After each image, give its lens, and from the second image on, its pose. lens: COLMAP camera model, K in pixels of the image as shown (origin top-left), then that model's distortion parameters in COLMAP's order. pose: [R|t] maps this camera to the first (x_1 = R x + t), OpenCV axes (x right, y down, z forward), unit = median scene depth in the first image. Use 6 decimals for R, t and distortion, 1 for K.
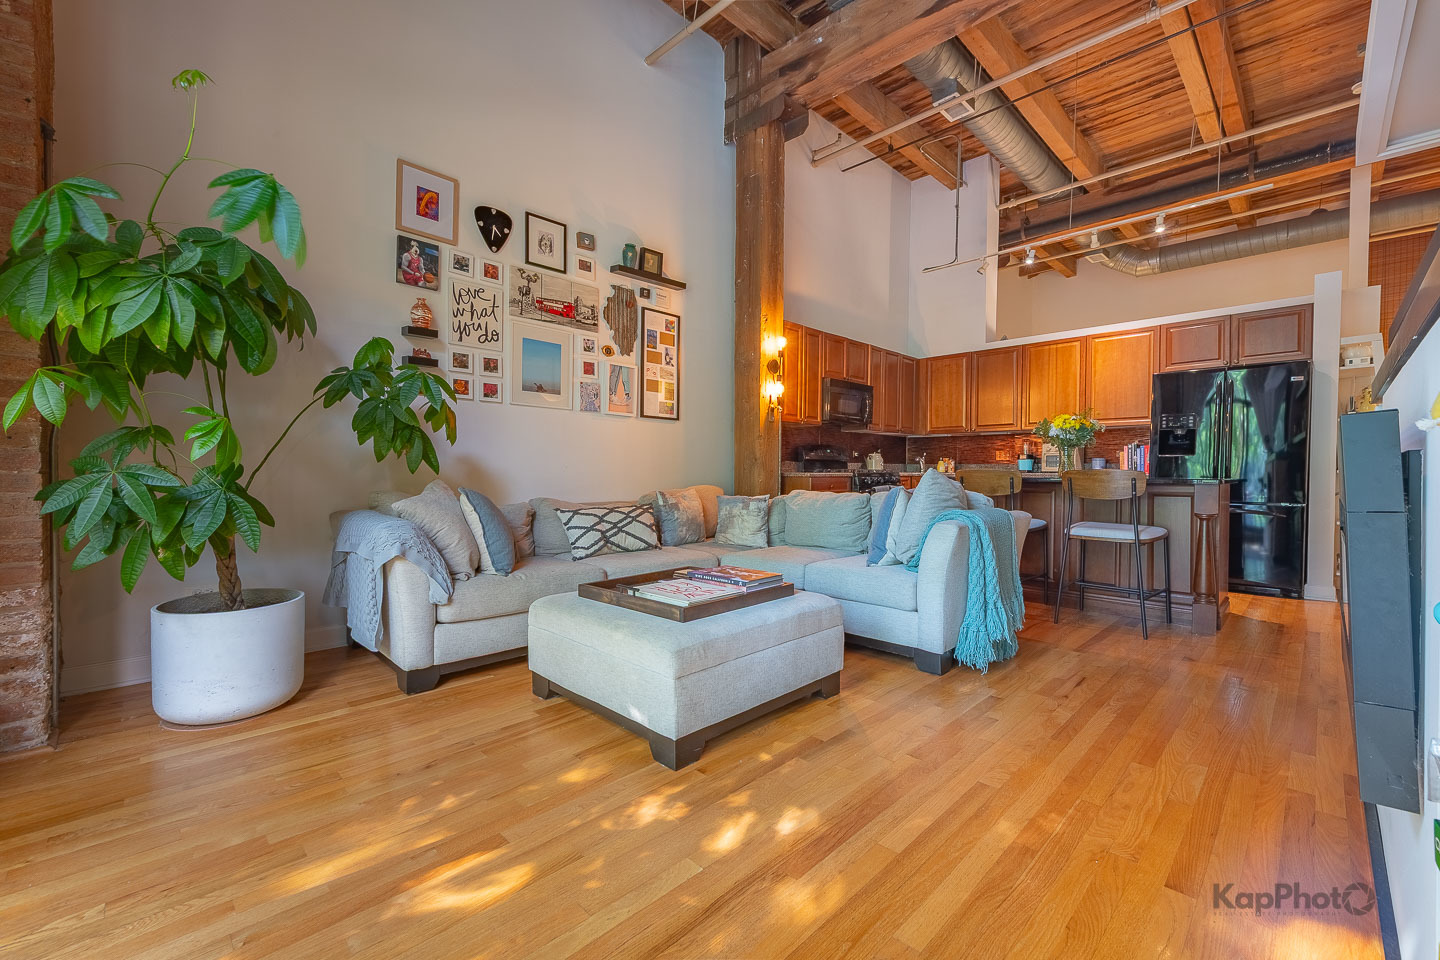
lens RADIAL K [[485.5, 0, 785.8], [0, 485.5, 469.4], [0, 0, 1]] dist [0.001416, 0.000003]
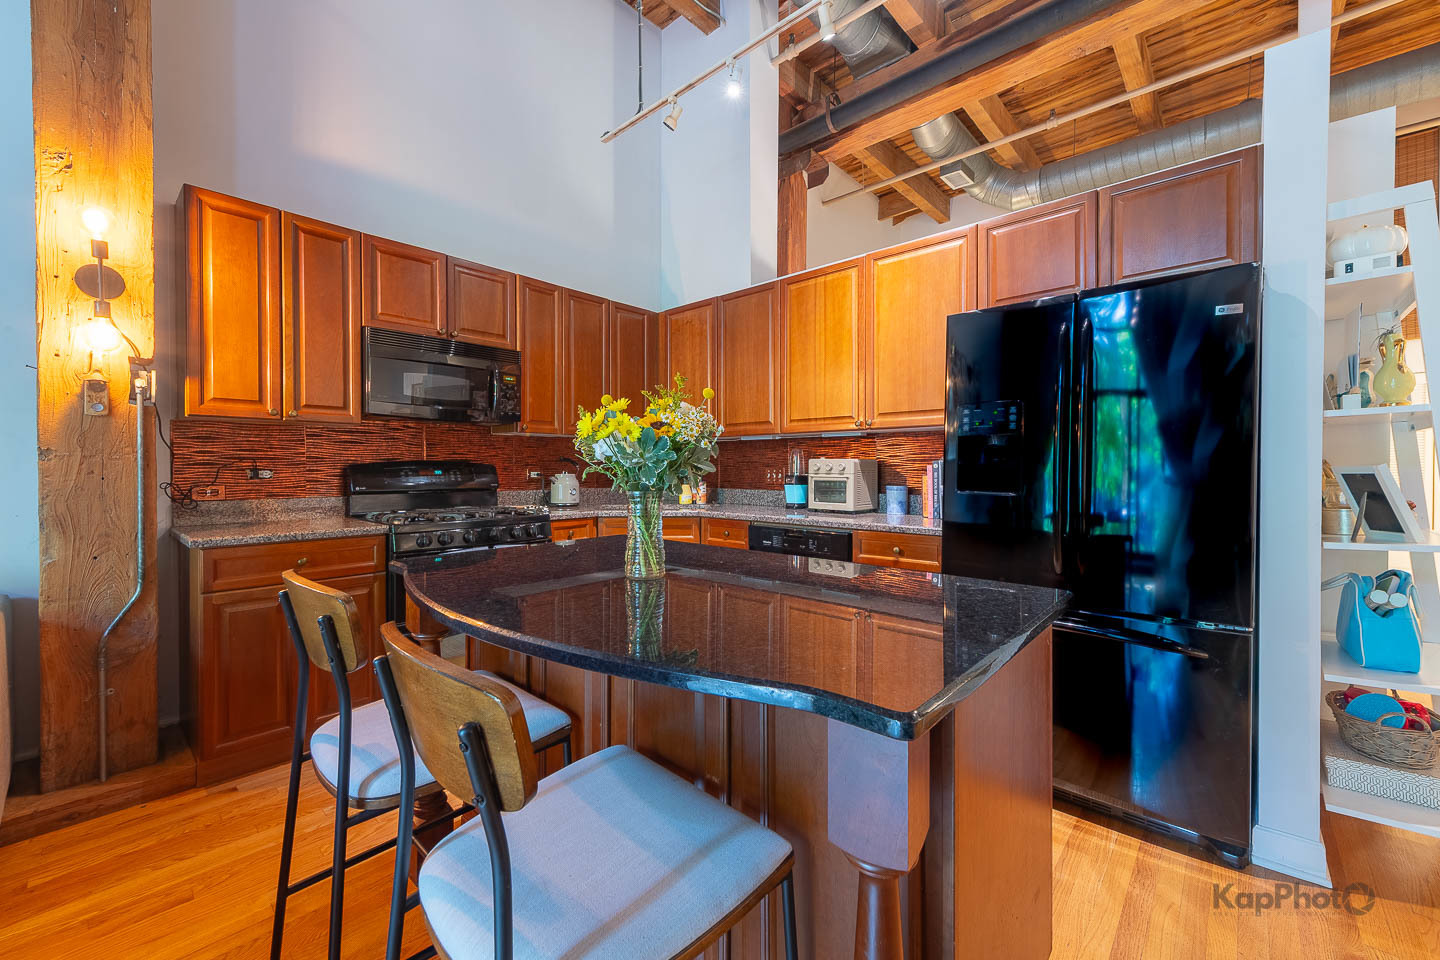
lens RADIAL K [[579.6, 0, 742.0], [0, 579.6, 474.4], [0, 0, 1]] dist [0.003780, -0.000309]
pose [[0.992390, -0.008919, 0.122809, 0.539776], [0.009437, 0.999949, -0.003634, -0.048907], [-0.122770, 0.004765, 0.992424, 0.522842]]
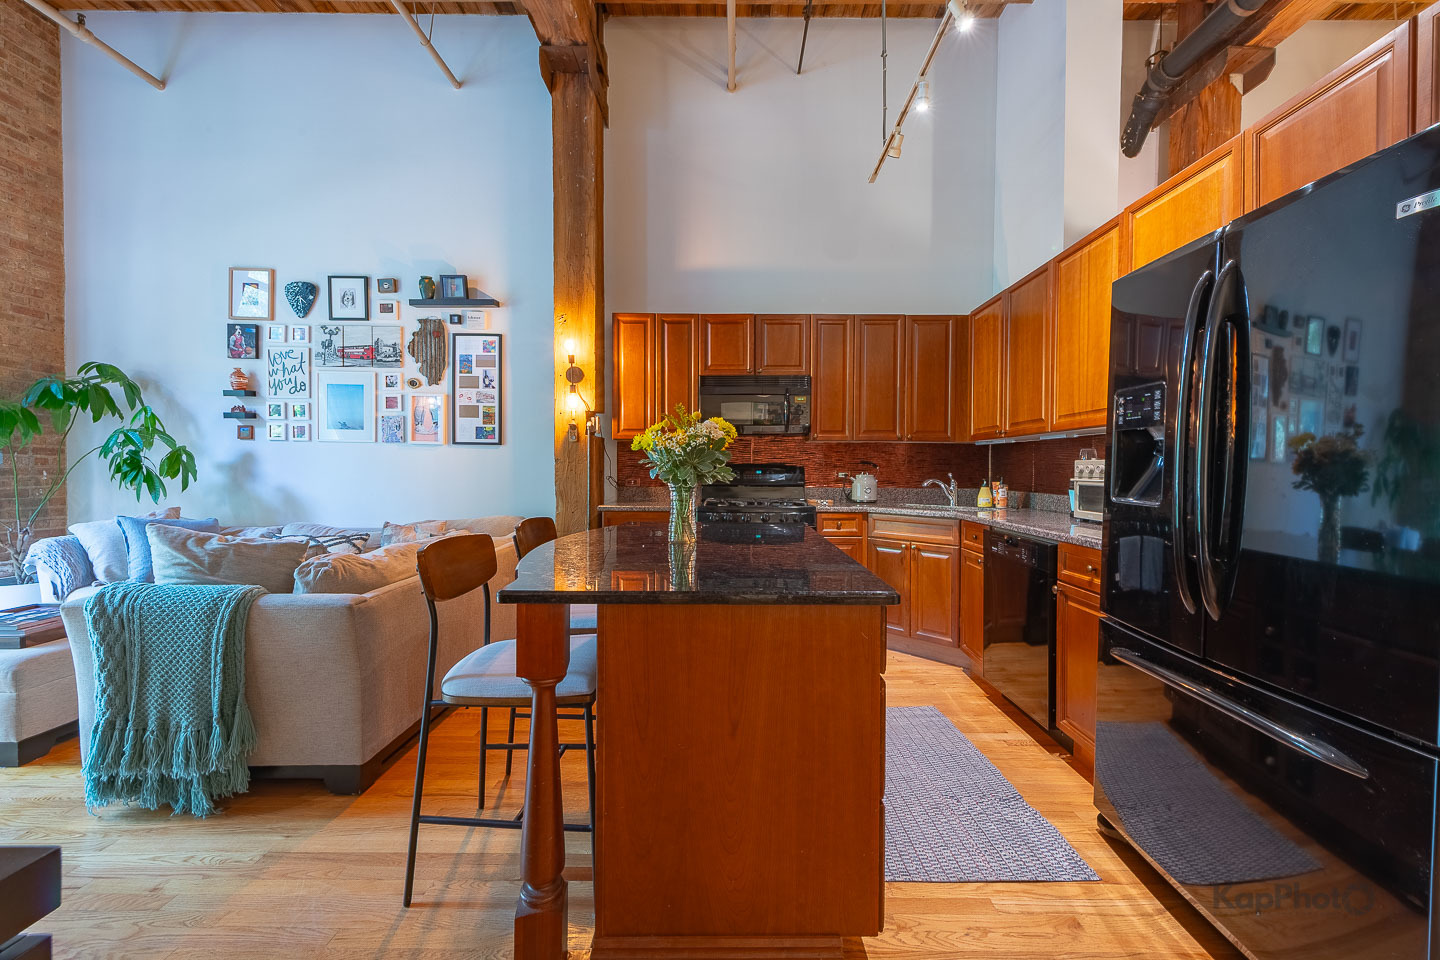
lens RADIAL K [[552.0, 0, 714.5], [0, 552.0, 480.6], [0, 0, 1]] dist [-0.000044, -0.000111]
pose [[0.758713, 0.010069, -0.651347, 0.912161], [-0.009207, 0.999946, 0.004732, -0.046149], [0.651360, 0.002407, 0.758765, 0.524110]]
